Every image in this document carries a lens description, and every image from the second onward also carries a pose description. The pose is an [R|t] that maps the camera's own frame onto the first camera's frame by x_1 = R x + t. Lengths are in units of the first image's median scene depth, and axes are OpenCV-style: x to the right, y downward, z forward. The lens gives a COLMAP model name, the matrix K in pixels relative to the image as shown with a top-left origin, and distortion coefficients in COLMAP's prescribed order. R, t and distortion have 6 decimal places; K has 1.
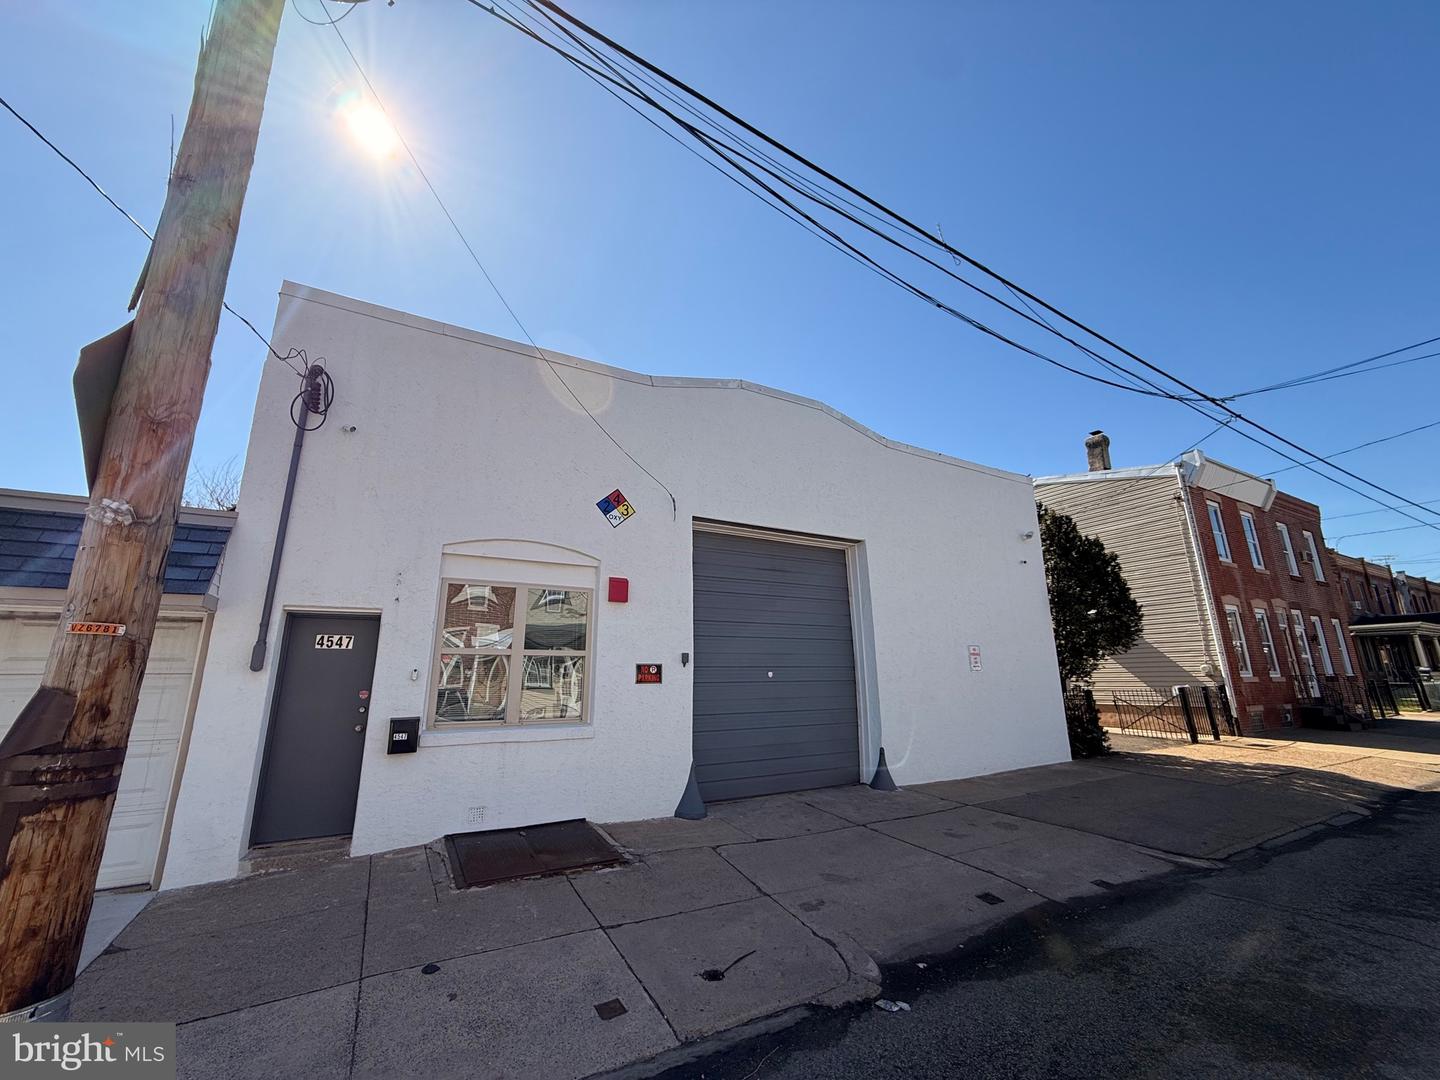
lens RADIAL K [[571.8, 0, 716.9], [0, 571.8, 538.3], [0, 0, 1]] dist [-0.001009, 0.000327]
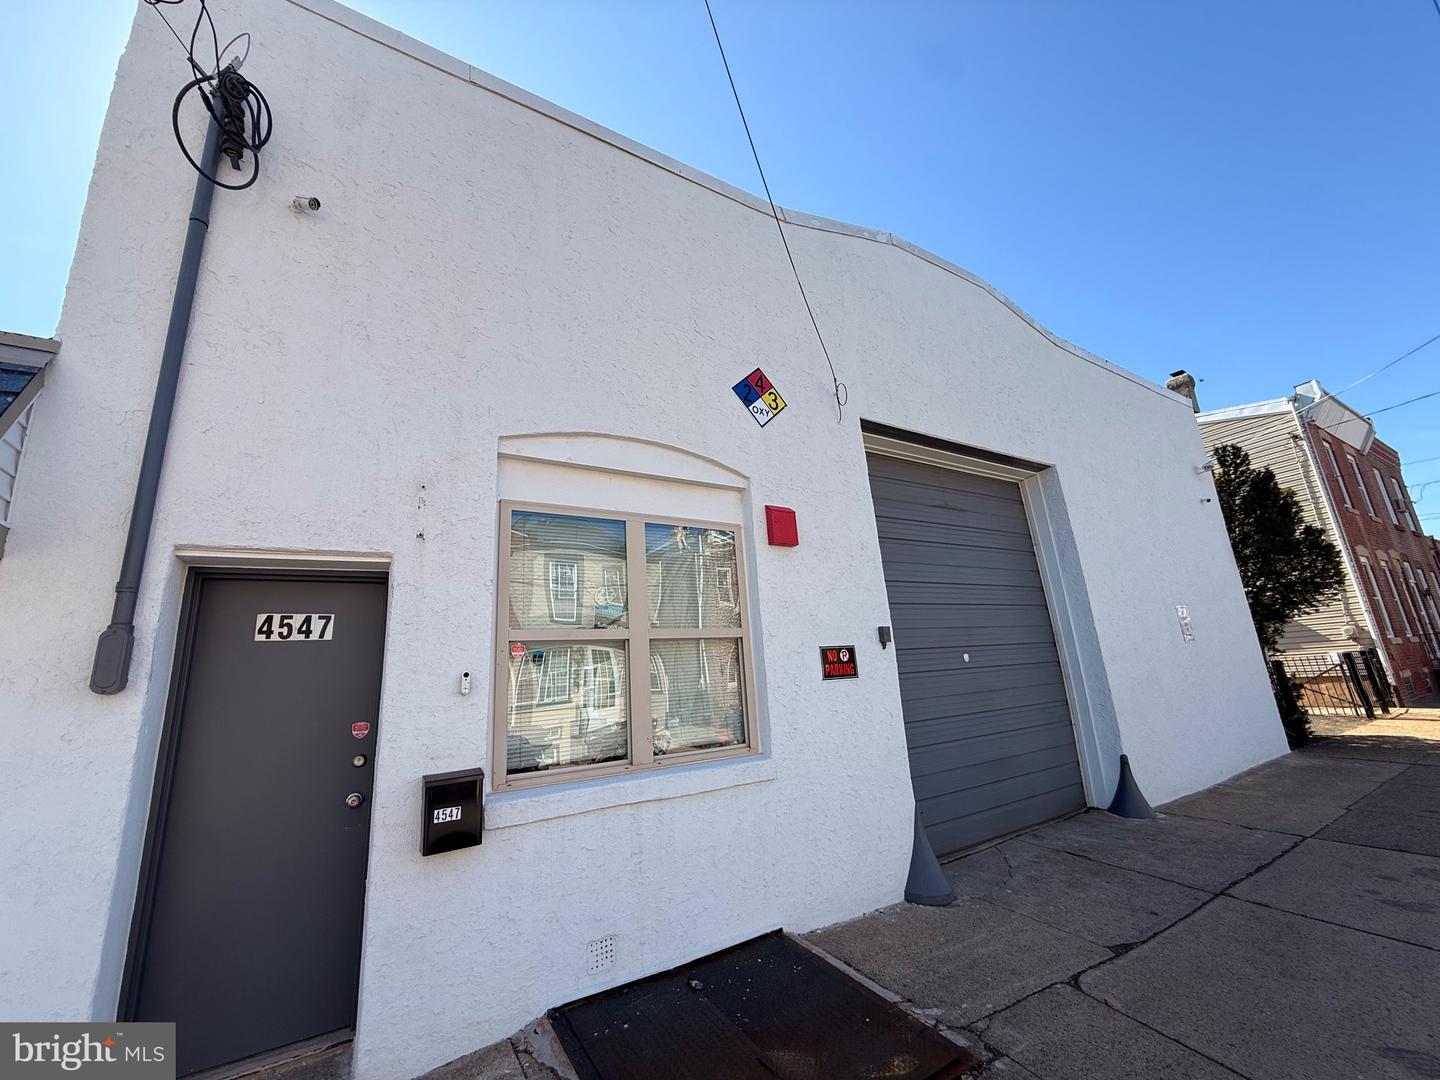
lens RADIAL K [[572.5, 0, 716.5], [0, 572.5, 538.1], [0, 0, 1]] dist [0.000181, -0.000345]
pose [[0.997700, -0.046213, 0.049593, -0.273564], [0.046399, 0.998920, -0.002599, 0.102876], [-0.049419, 0.004894, 0.998766, 0.408197]]
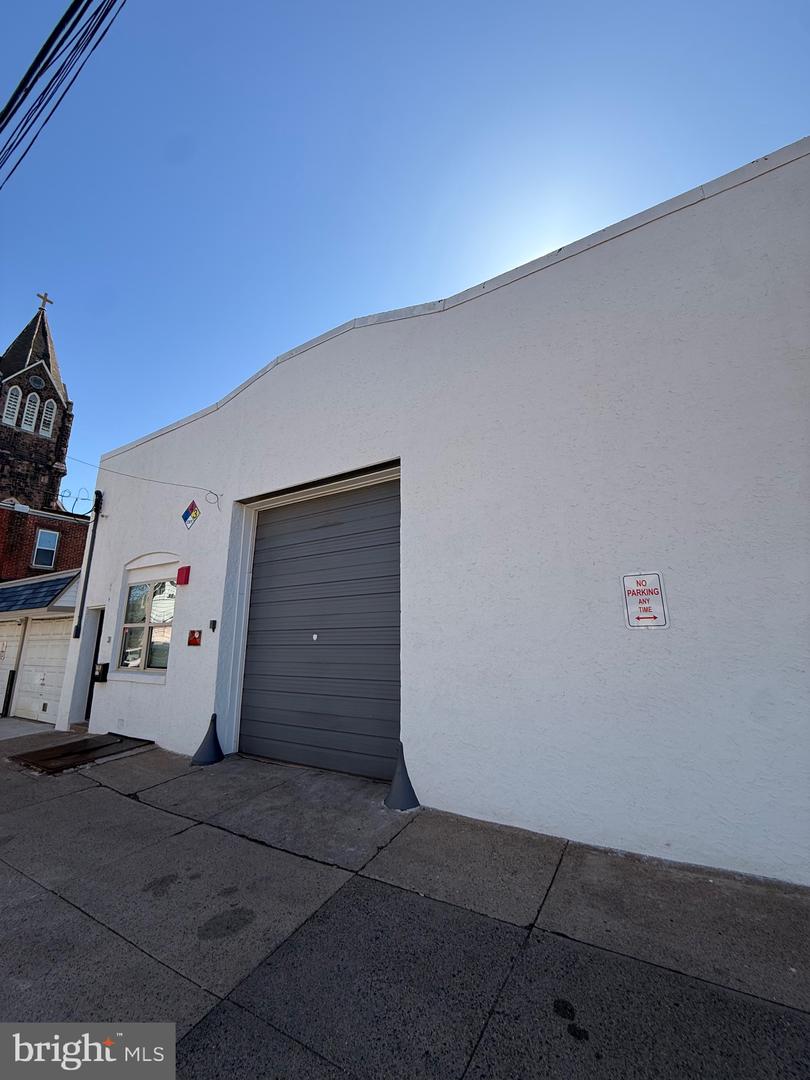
lens RADIAL K [[429.3, 0, 406.6], [0, 429.3, 536.9], [0, 0, 1]] dist [0.000181, -0.000345]
pose [[0.490374, -0.195428, -0.849318, 0.961704], [0.215894, 0.971398, -0.098867, 0.216794], [0.844348, -0.134881, 0.518540, 0.941709]]
